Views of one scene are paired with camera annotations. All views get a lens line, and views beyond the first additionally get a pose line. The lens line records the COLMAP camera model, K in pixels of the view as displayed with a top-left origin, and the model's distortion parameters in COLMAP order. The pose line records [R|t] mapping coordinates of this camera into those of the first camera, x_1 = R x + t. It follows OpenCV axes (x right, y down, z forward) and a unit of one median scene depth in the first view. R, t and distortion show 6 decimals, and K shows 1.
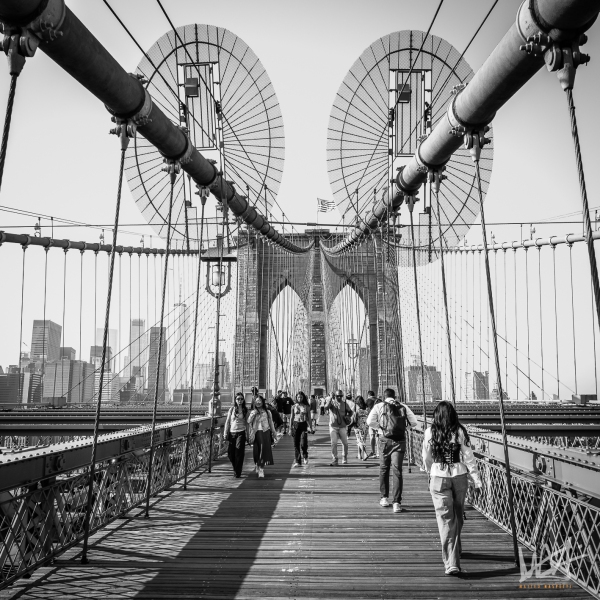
lens RADIAL K [[682.4, 0, 300.0], [0, 682.4, 300.0], [0, 0, 1]] dist [0.085898, 0.000110]
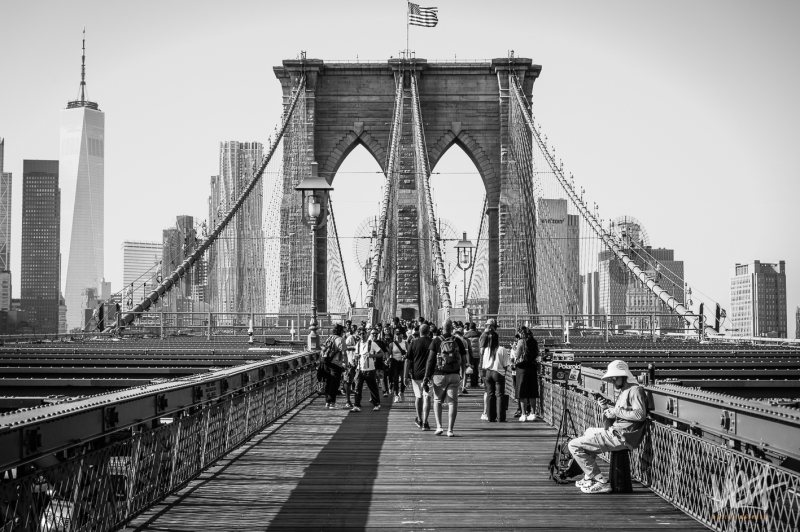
lens RADIAL K [[1359.0, 0, 400.0], [0, 1359.0, 266.0], [0, 0, 1]] dist [0.012934, -0.008340]
pose [[0.999634, 0.002566, 0.026935, -0.028462], [-0.005429, 0.994271, 0.106749, -0.089836], [-0.026507, -0.106856, 0.993921, -0.523063]]
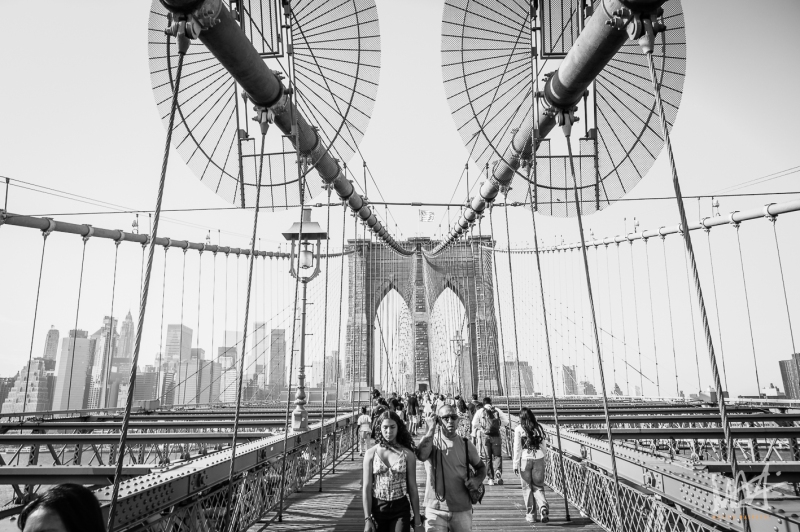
lens RADIAL K [[563.6, 0, 400.0], [0, 563.6, 266.0], [0, 0, 1]] dist [0.060591, 0.000921]
pose [[0.999892, -0.013247, -0.006434, -0.000740], [0.012747, 0.997298, -0.072354, 0.015082], [0.007375, 0.072264, 0.997358, 0.179125]]
